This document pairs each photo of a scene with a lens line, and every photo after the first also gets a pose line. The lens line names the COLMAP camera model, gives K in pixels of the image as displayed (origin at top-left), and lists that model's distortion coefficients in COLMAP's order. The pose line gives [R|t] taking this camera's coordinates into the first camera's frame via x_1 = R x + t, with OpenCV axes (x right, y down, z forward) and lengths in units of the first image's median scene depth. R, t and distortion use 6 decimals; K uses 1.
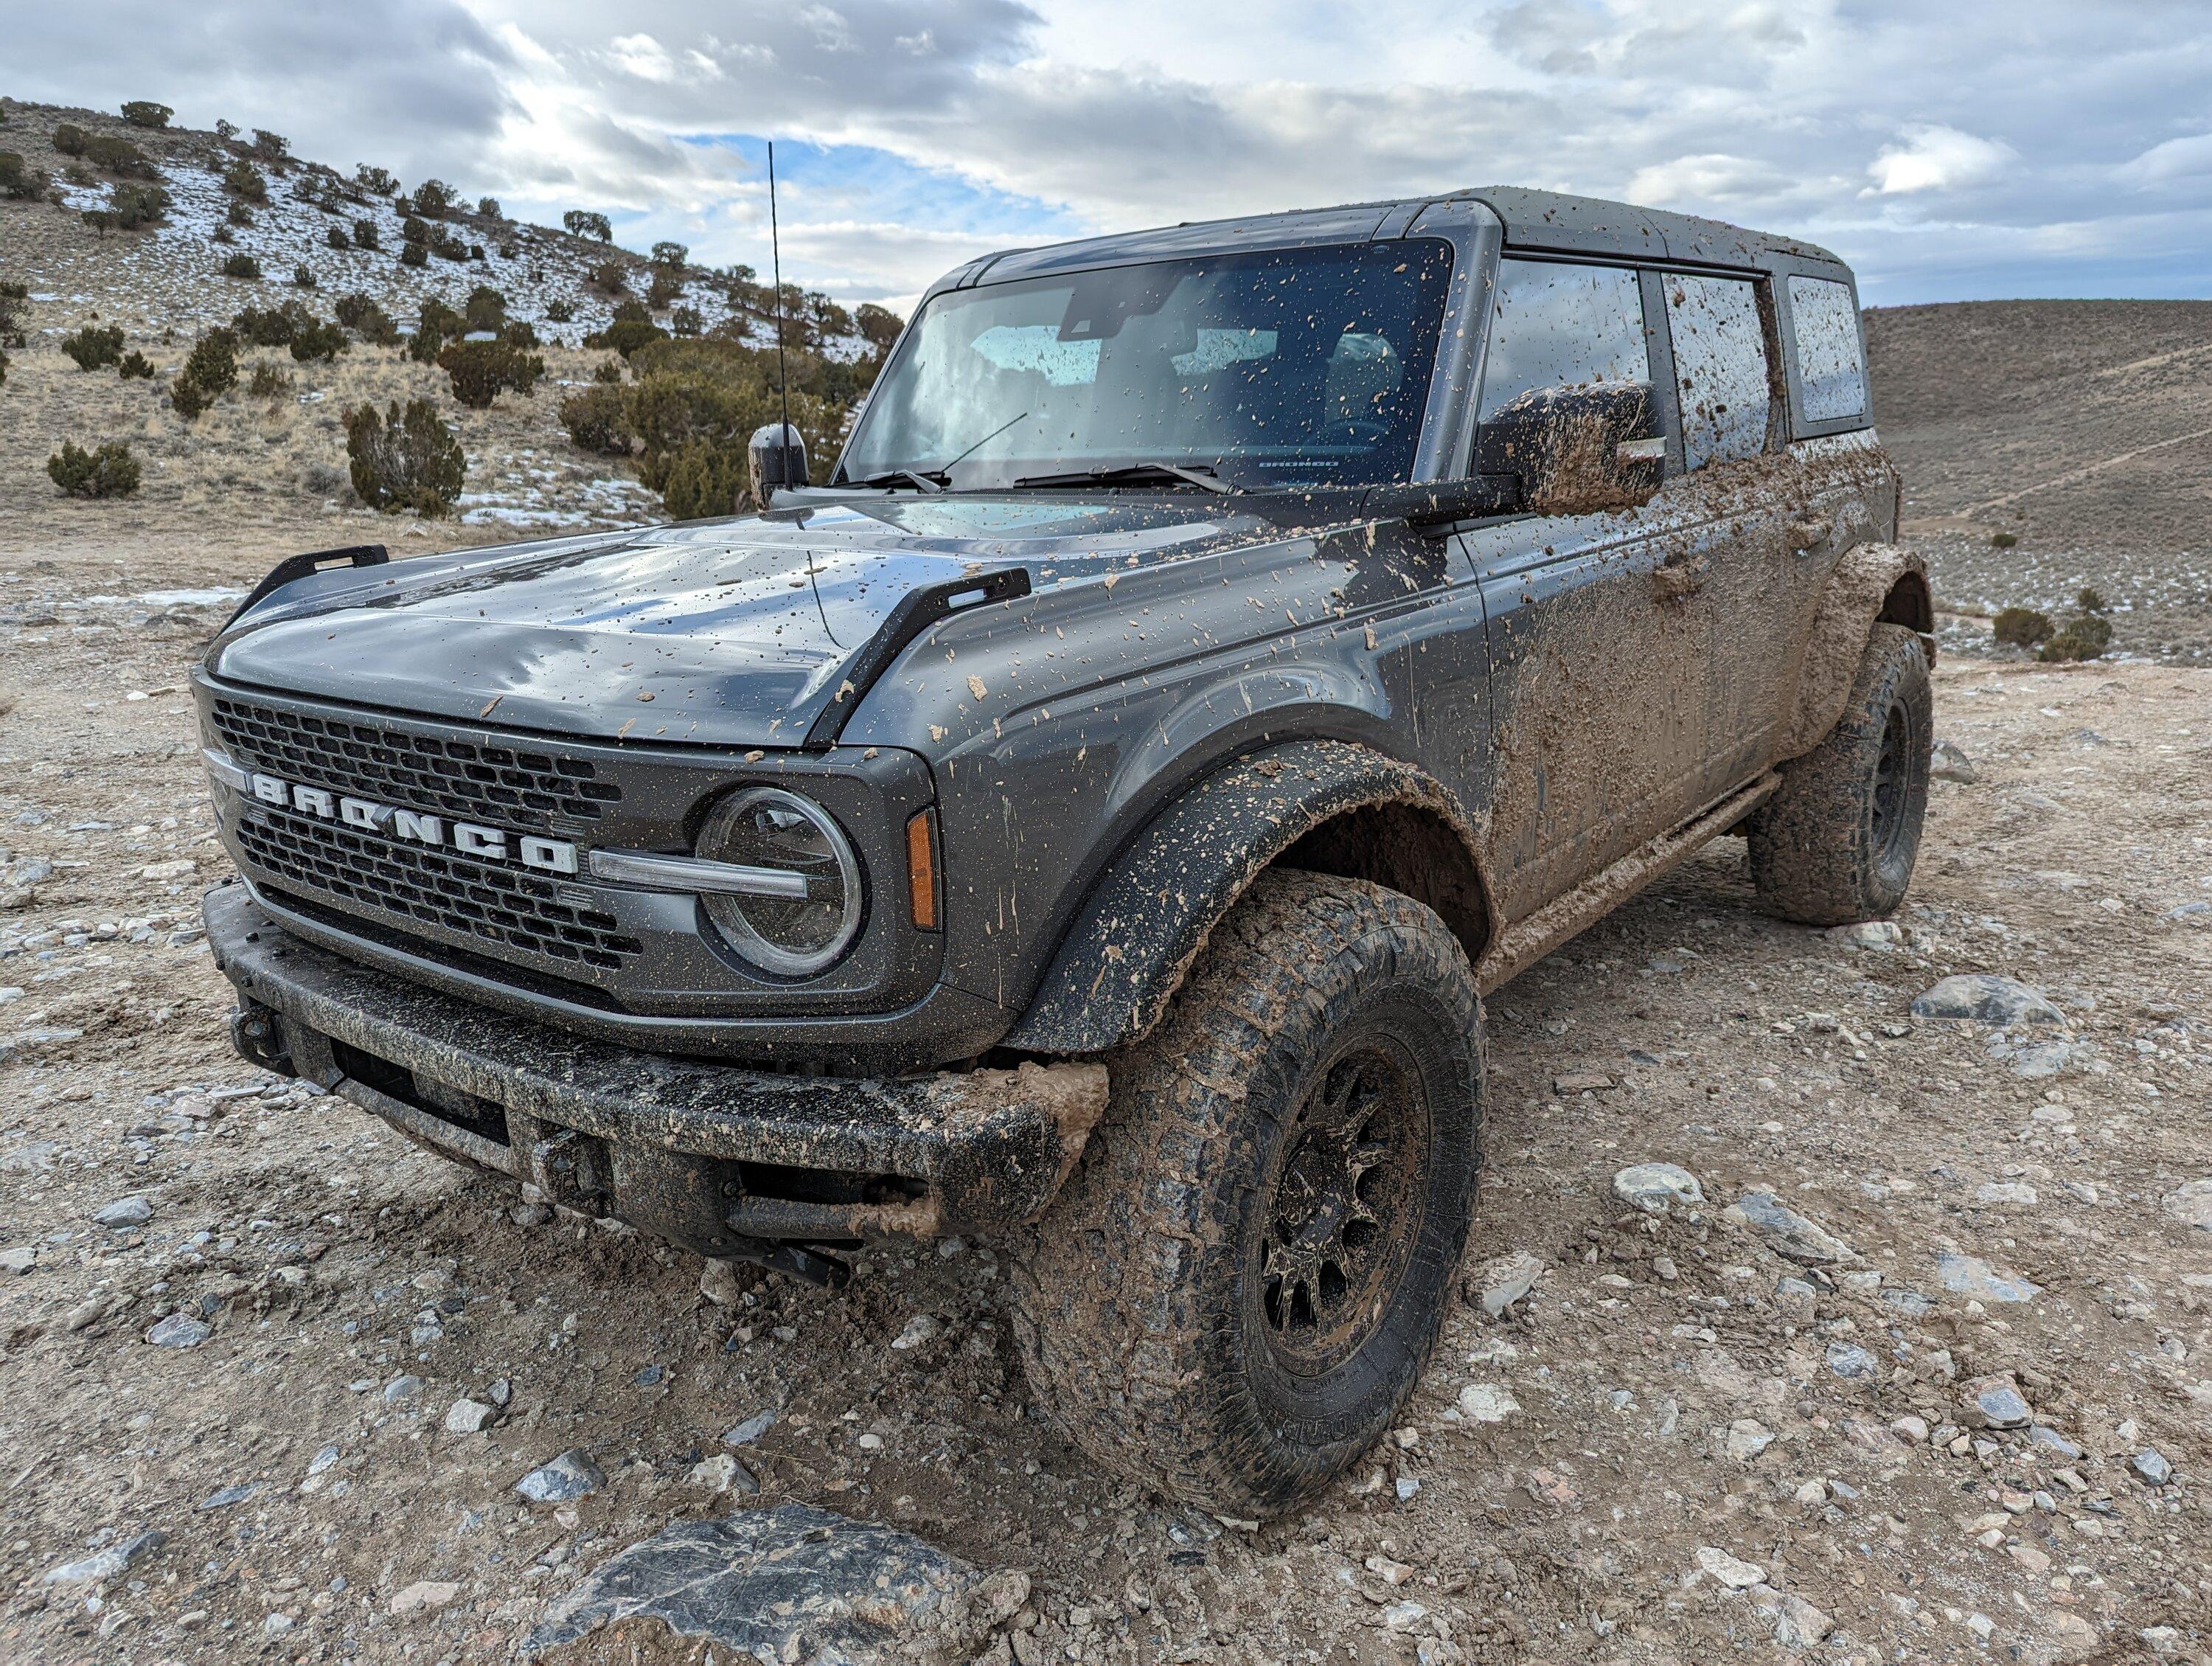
lens RADIAL K [[1579.9, 0, 1146.5], [0, 1579.9, 812.2], [0, 0, 1]] dist [0.054061, -0.040167]
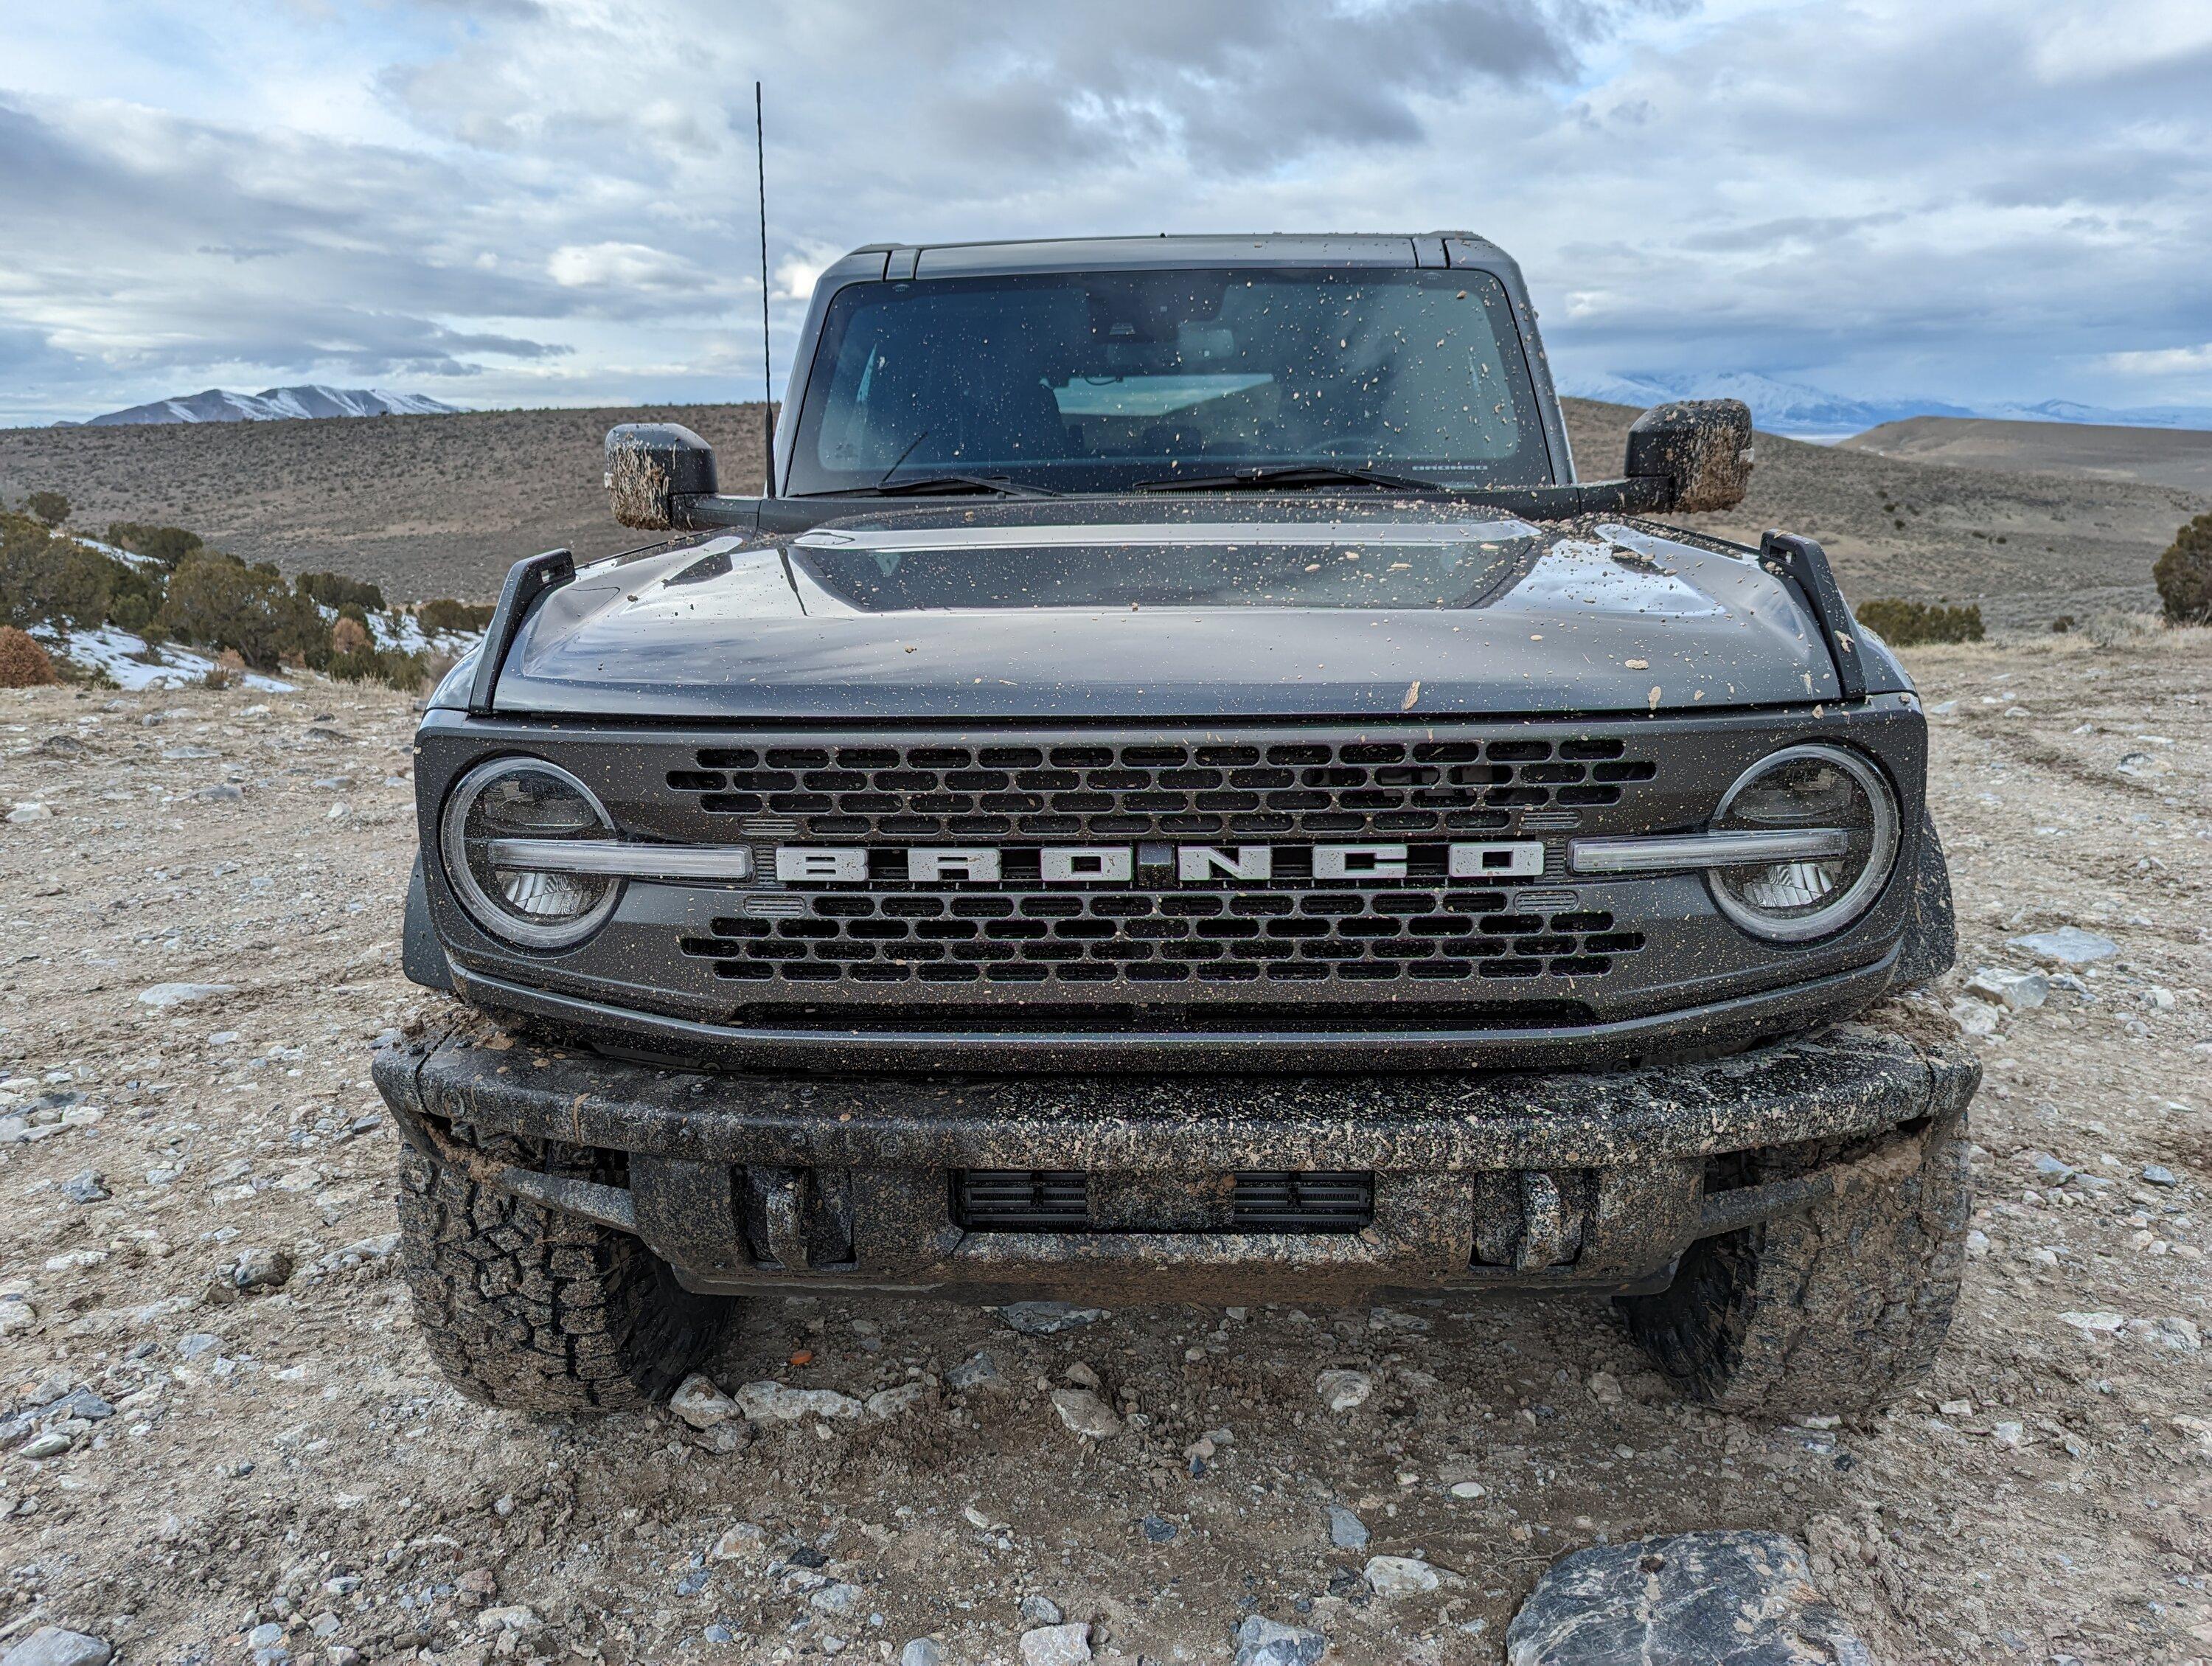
lens RADIAL K [[1579.9, 0, 1113.1], [0, 1579.9, 817.5], [0, 0, 1]] dist [0.054061, -0.040167]
pose [[0.809607, -0.101955, 0.578049, -0.801345], [0.127527, 0.991828, -0.003676, -0.015218], [-0.572951, 0.076693, 0.815993, 0.316842]]
